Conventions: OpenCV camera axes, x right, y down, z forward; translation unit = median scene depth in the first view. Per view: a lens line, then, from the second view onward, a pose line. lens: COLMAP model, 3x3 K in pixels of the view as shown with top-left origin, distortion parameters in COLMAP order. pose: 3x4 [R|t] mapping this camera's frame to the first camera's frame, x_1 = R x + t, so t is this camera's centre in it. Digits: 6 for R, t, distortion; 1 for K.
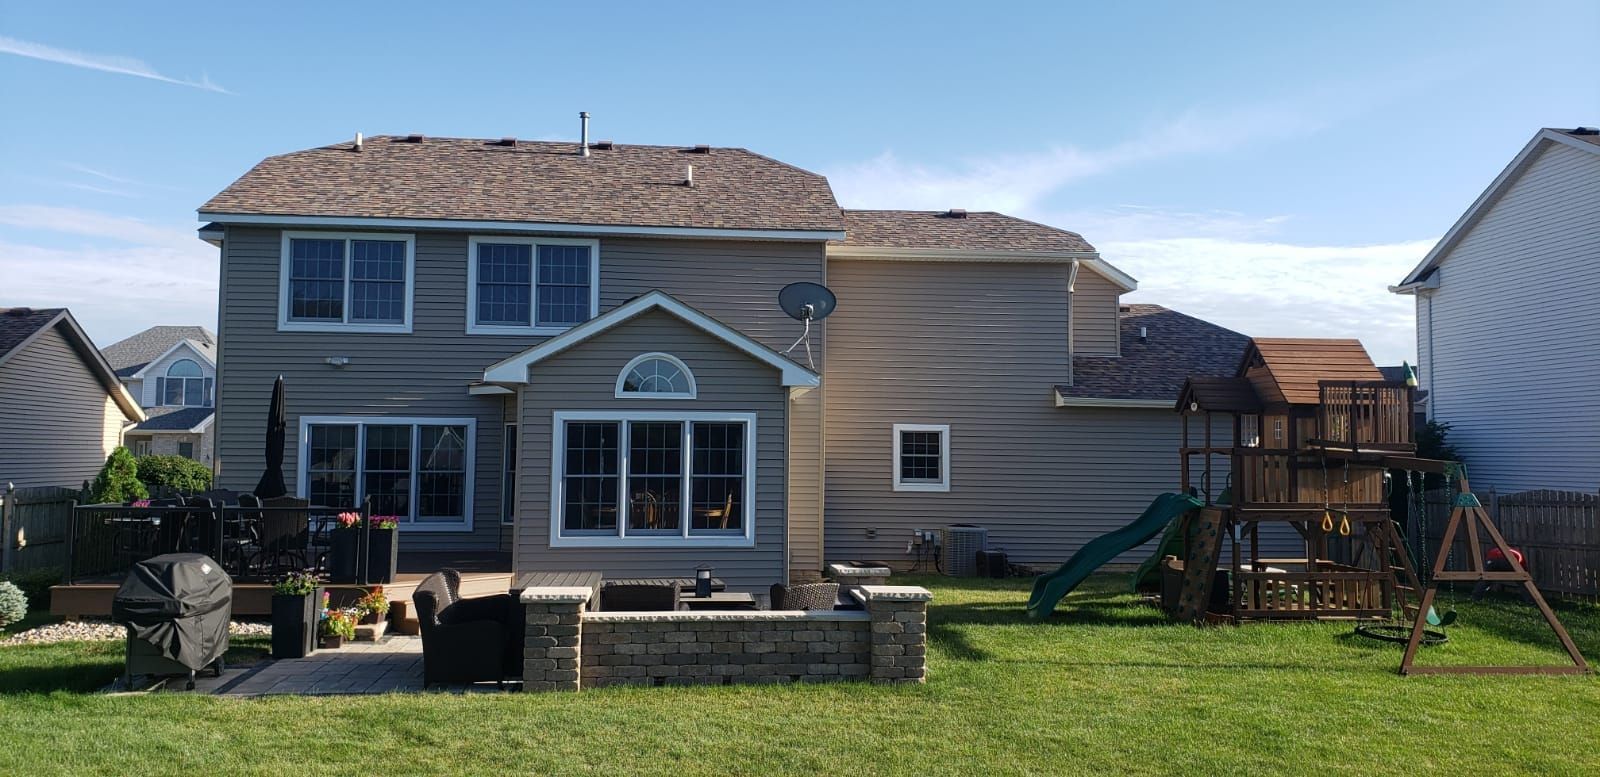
lens RADIAL K [[1226.3, 0, 800.0], [0, 1226.3, 388.5], [0, 0, 1]] dist [0.083190, -0.148518]
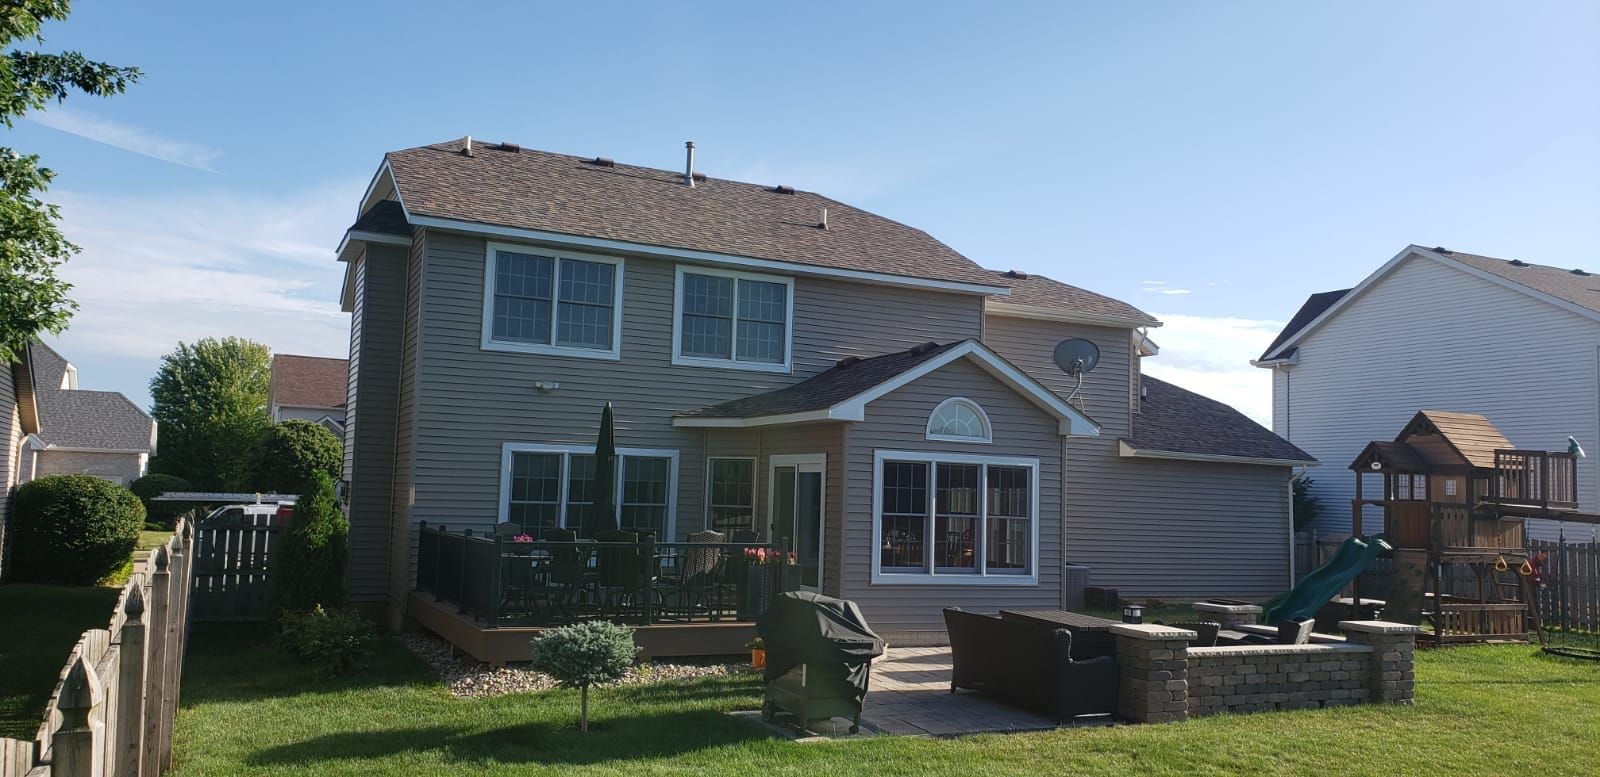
lens RADIAL K [[1226.3, 0, 800.0], [0, 1226.3, 388.5], [0, 0, 1]] dist [0.083190, -0.148518]
pose [[0.938086, 0.051304, 0.342583, -0.601626], [-0.042697, 0.998555, -0.032625, 0.002803], [-0.343761, 0.015977, 0.938921, 0.063068]]
